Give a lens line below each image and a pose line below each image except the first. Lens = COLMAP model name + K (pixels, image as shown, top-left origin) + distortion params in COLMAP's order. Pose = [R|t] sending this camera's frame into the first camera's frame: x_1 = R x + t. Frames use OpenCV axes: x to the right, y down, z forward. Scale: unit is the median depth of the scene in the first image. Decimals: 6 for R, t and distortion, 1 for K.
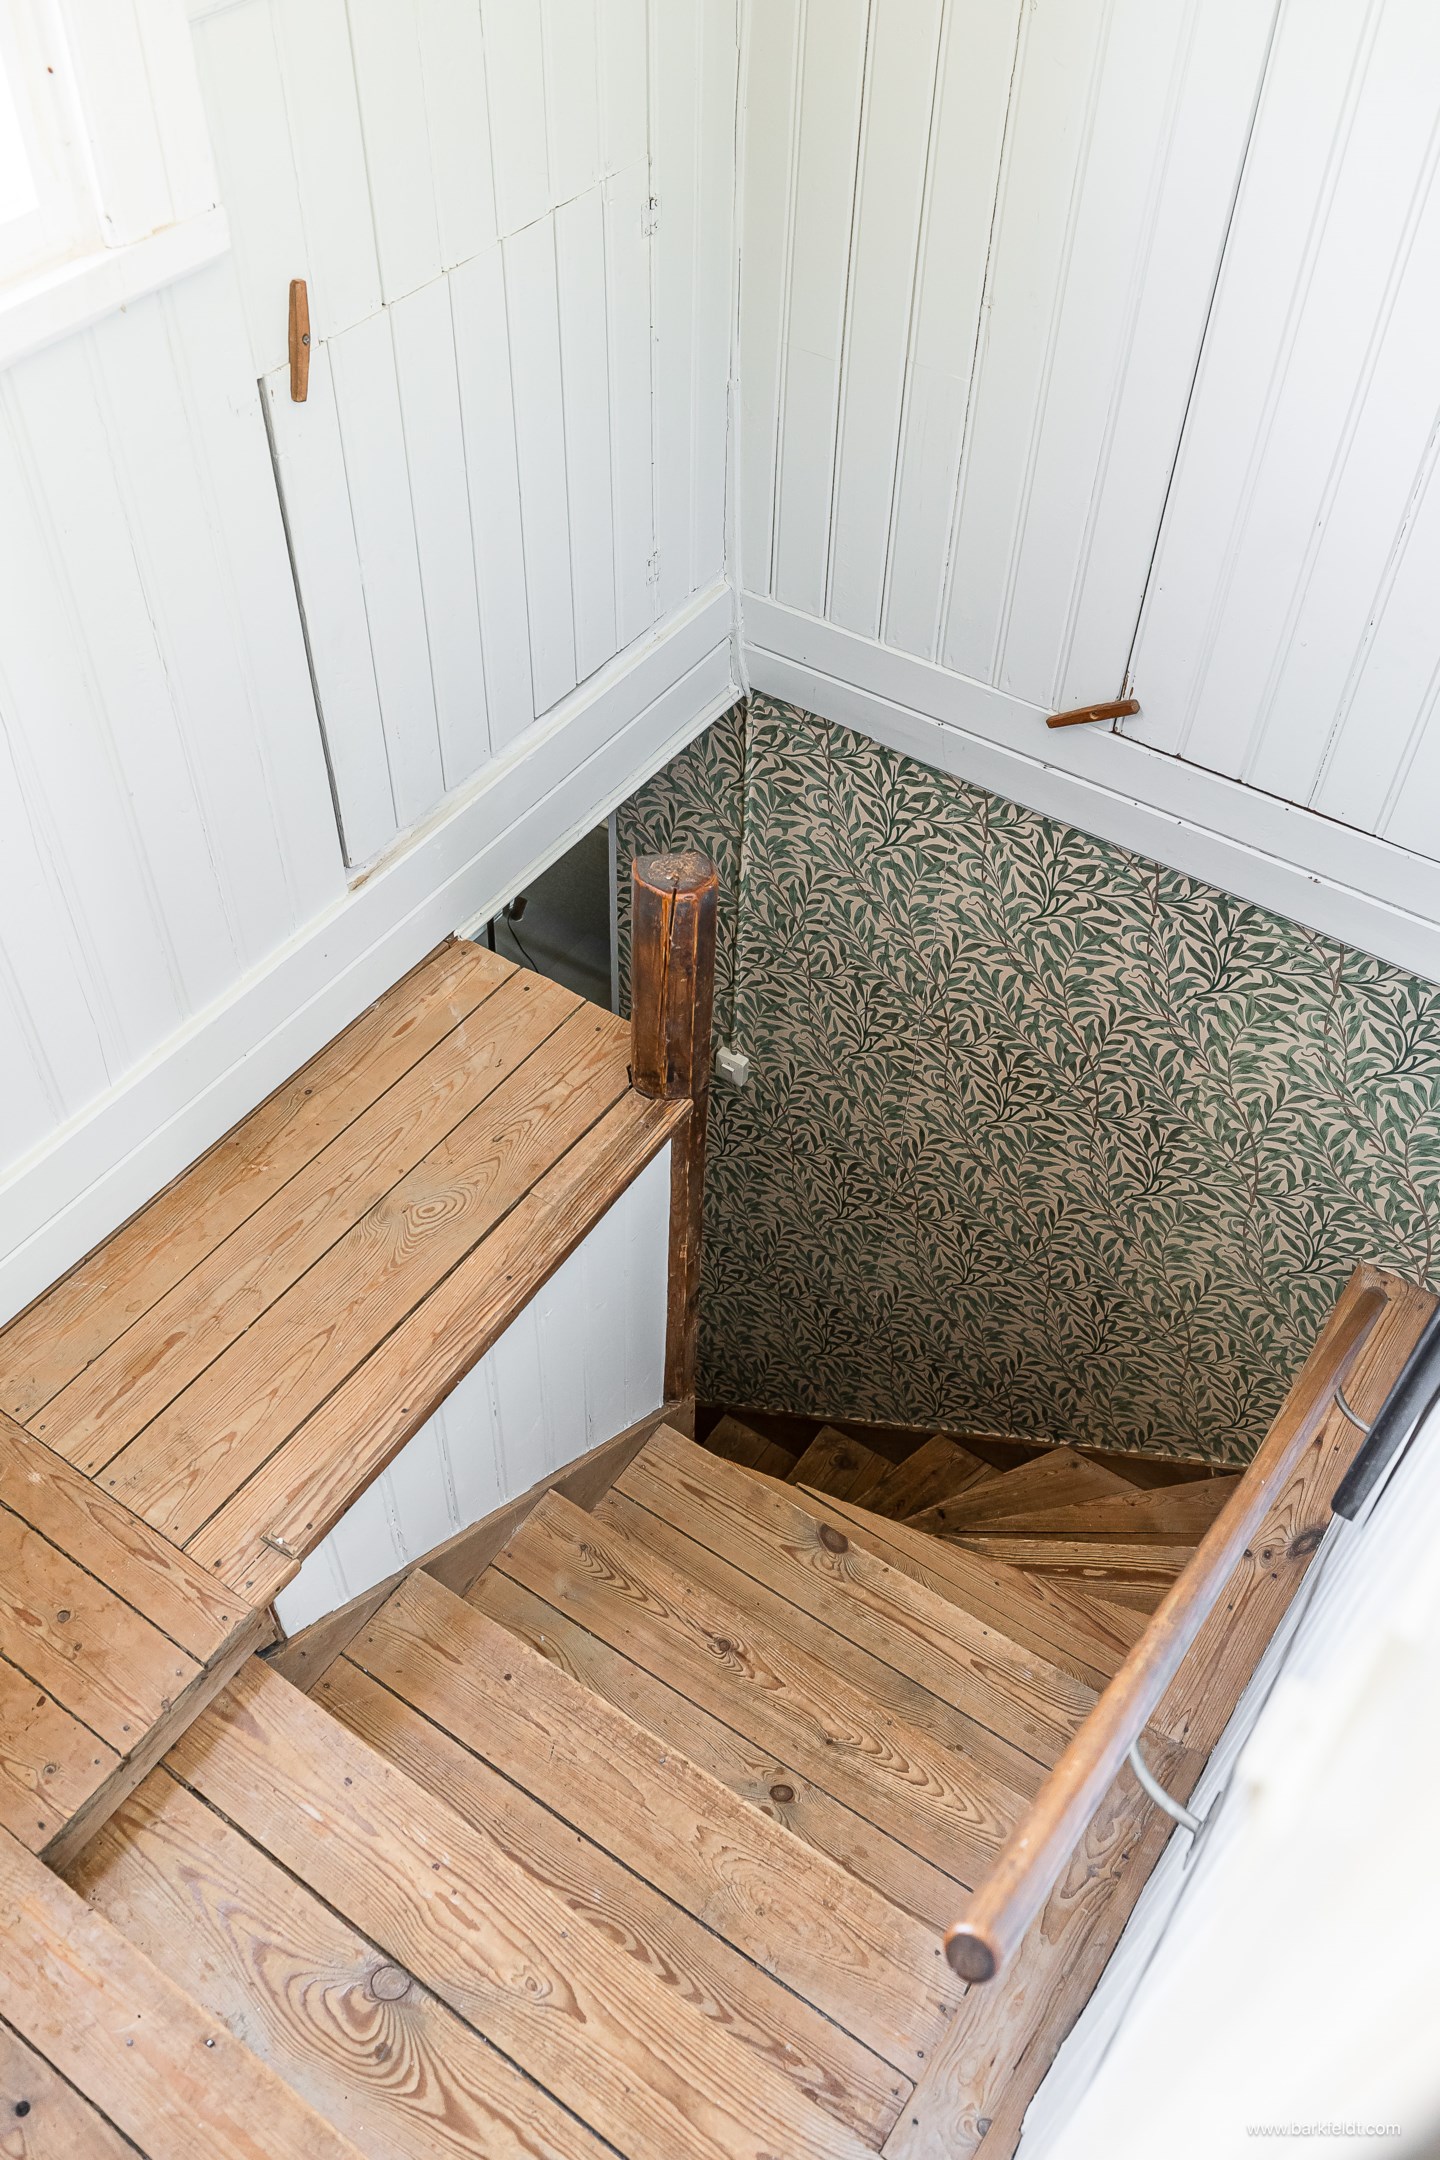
lens RADIAL K [[1858.0, 0, 716.3], [0, 1858.0, 1077.9], [0, 0, 1]] dist [0.002793, 0.004235]
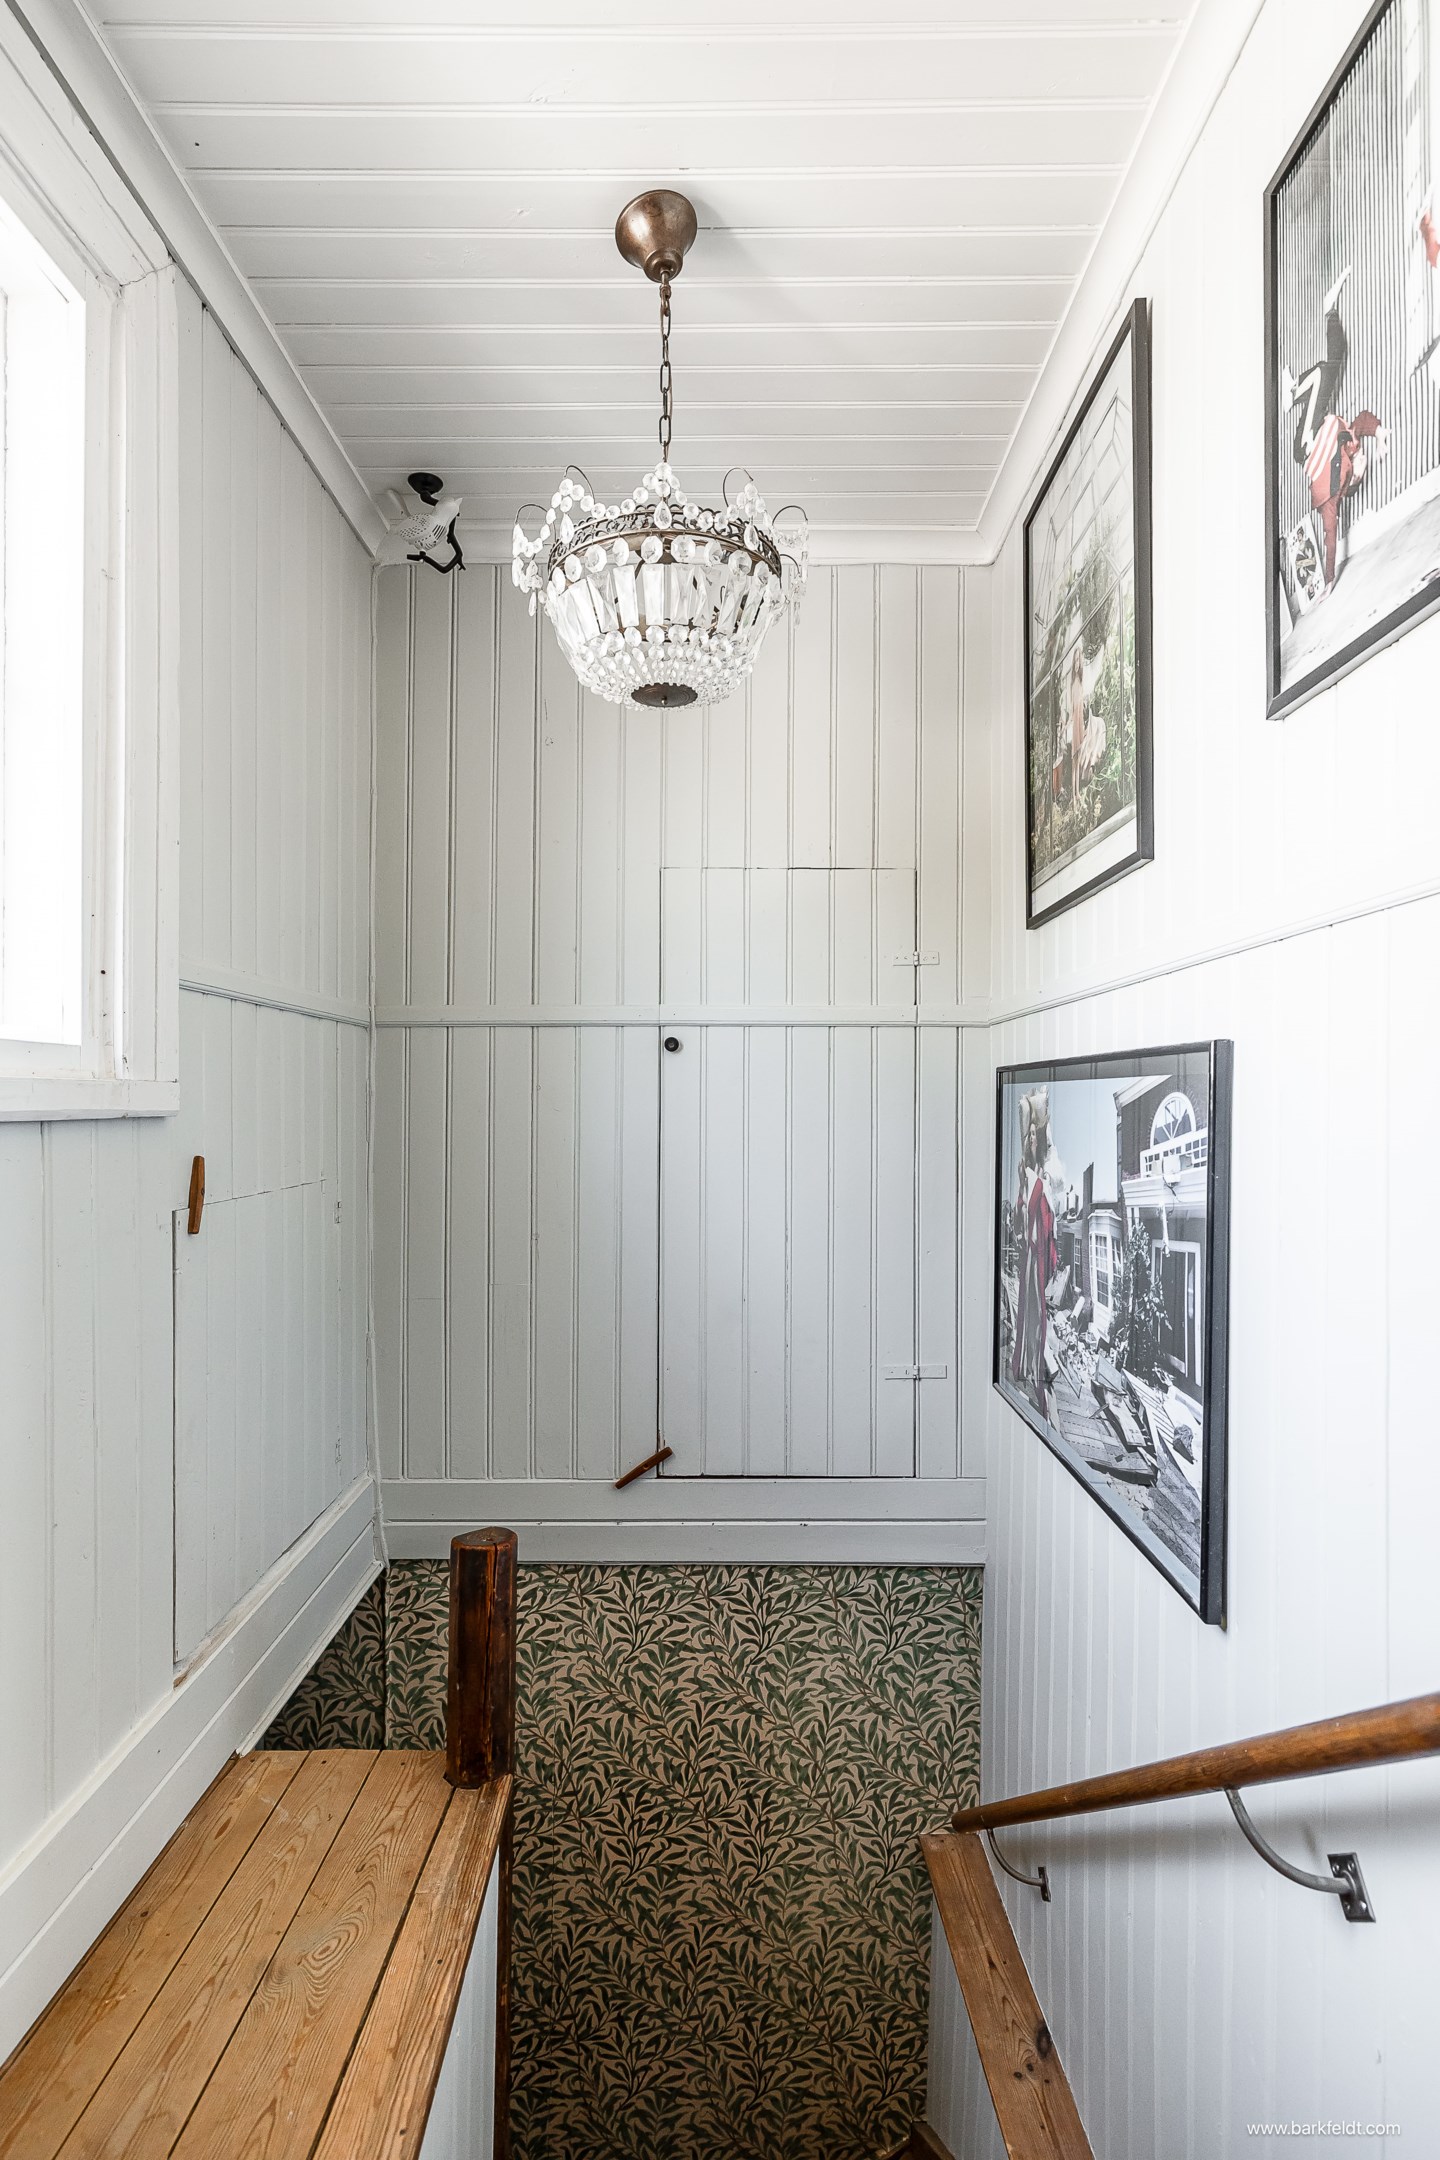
lens RADIAL K [[1059.2, 0, 720.6], [0, 1059.2, 1086.4], [0, 0, 1]] dist [-0.000621, 0.000054]
pose [[0.825348, -0.011392, 0.564509, -0.242926], [0.430992, 0.658594, -0.616847, 0.171197], [-0.364755, 0.752413, 0.548479, 0.216169]]
